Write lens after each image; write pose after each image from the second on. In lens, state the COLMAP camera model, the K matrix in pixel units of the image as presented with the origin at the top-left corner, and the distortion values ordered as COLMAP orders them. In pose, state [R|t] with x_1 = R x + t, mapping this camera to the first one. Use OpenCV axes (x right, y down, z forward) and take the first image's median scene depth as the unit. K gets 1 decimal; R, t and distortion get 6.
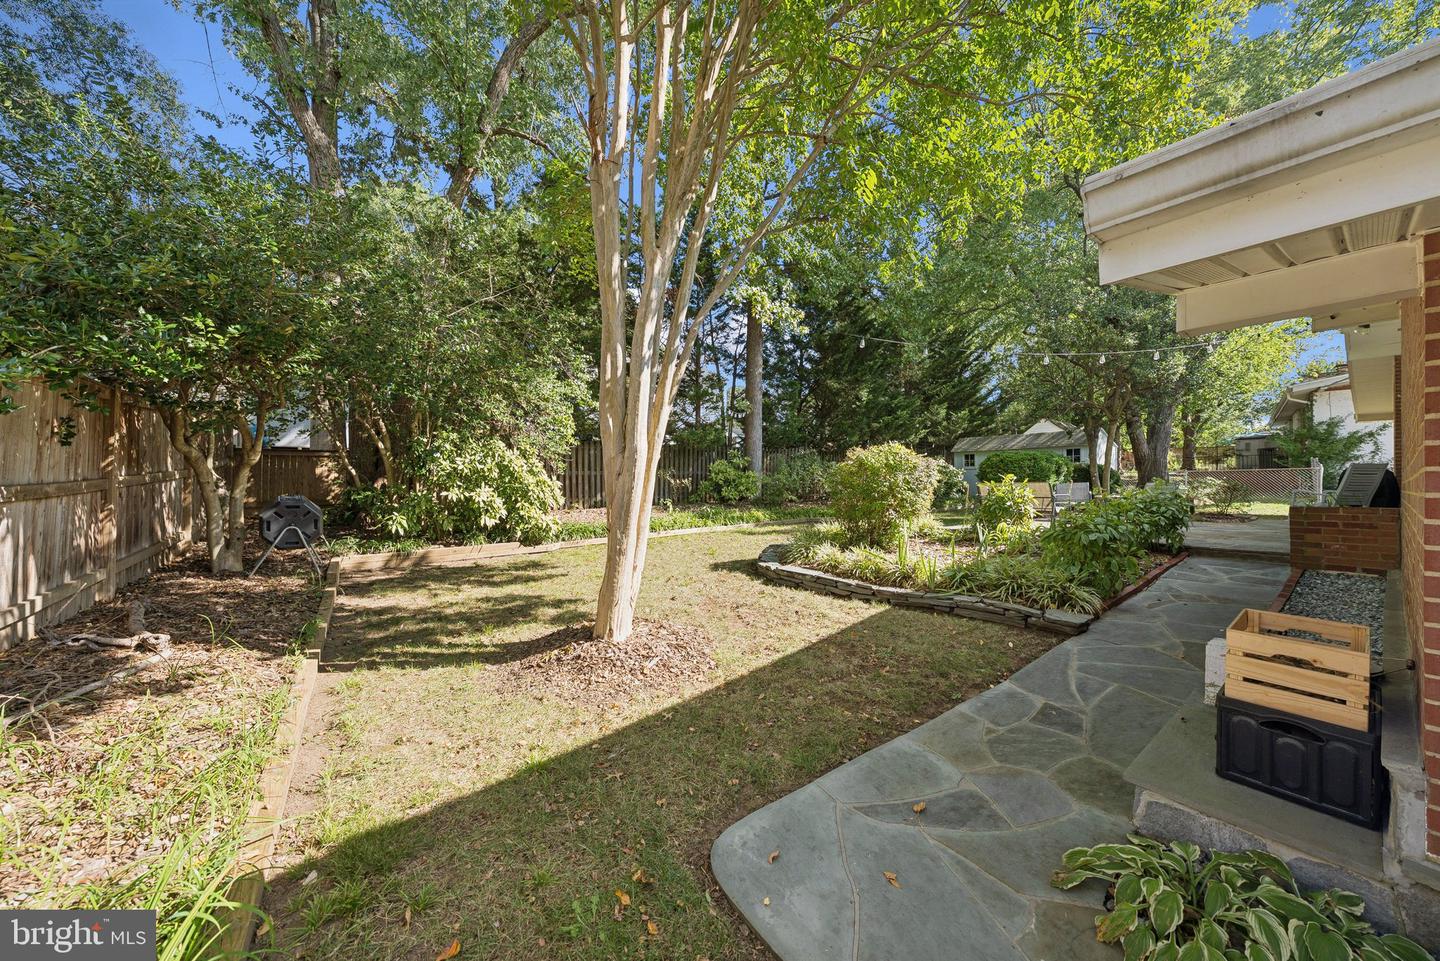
lens RADIAL K [[498.0, 0, 713.9], [0, 498.0, 481.0], [0, 0, 1]] dist [-0.001259, -0.000138]
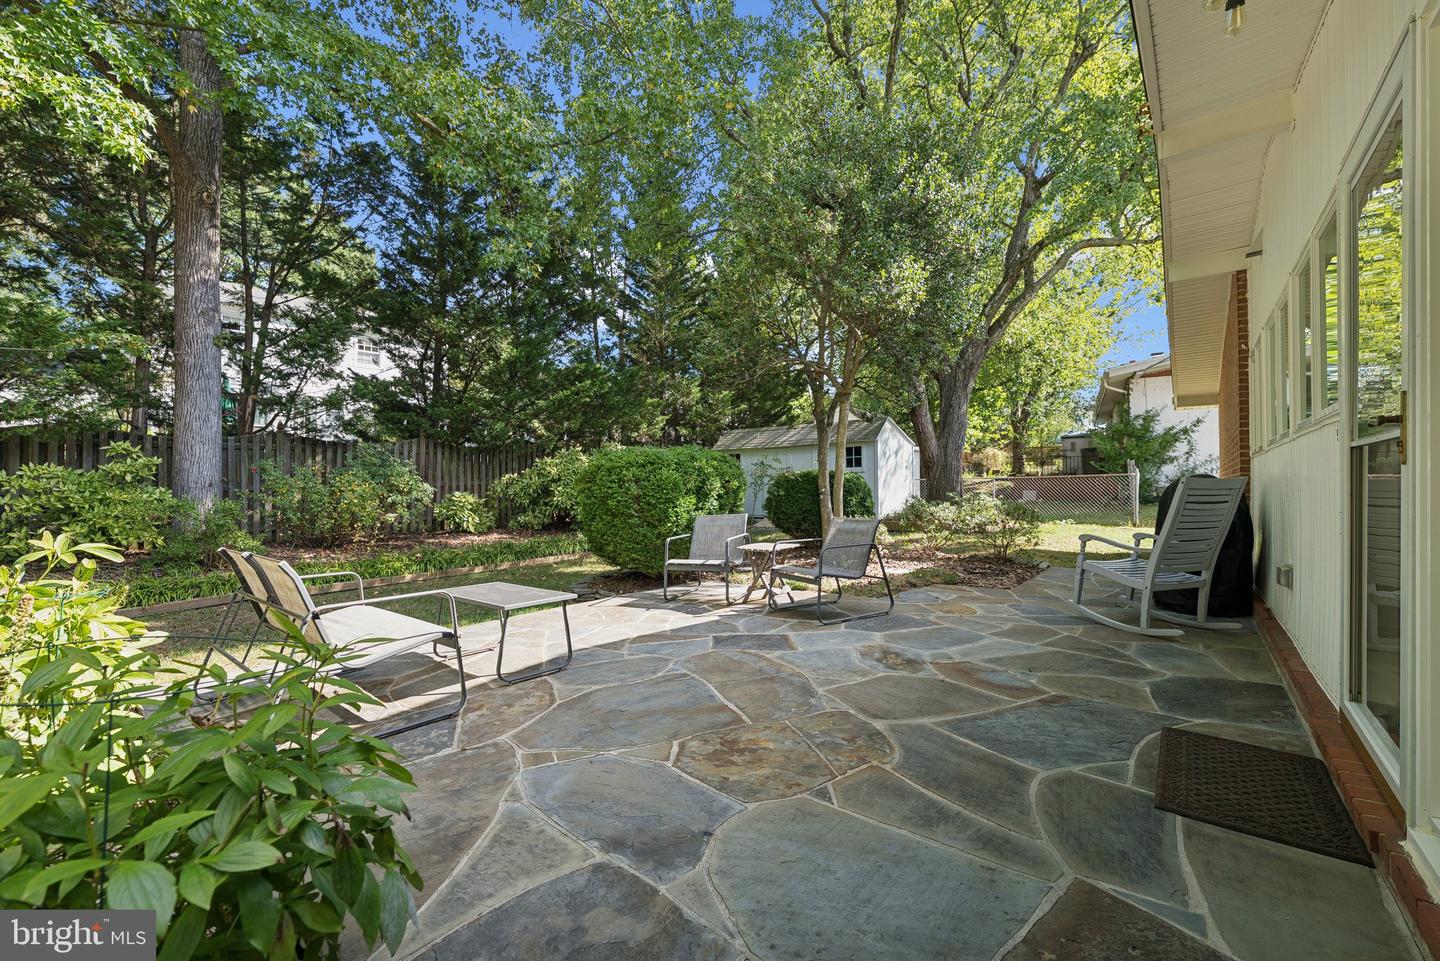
lens RADIAL K [[590.8, 0, 720.0], [0, 590.8, 480.5], [0, 0, 1]] dist [-0.001183, -0.000045]
pose [[0.965294, -0.008561, 0.261023, 0.310441], [0.010698, 0.999920, -0.006768, -0.013528], [-0.260945, 0.009325, 0.965309, 0.247727]]
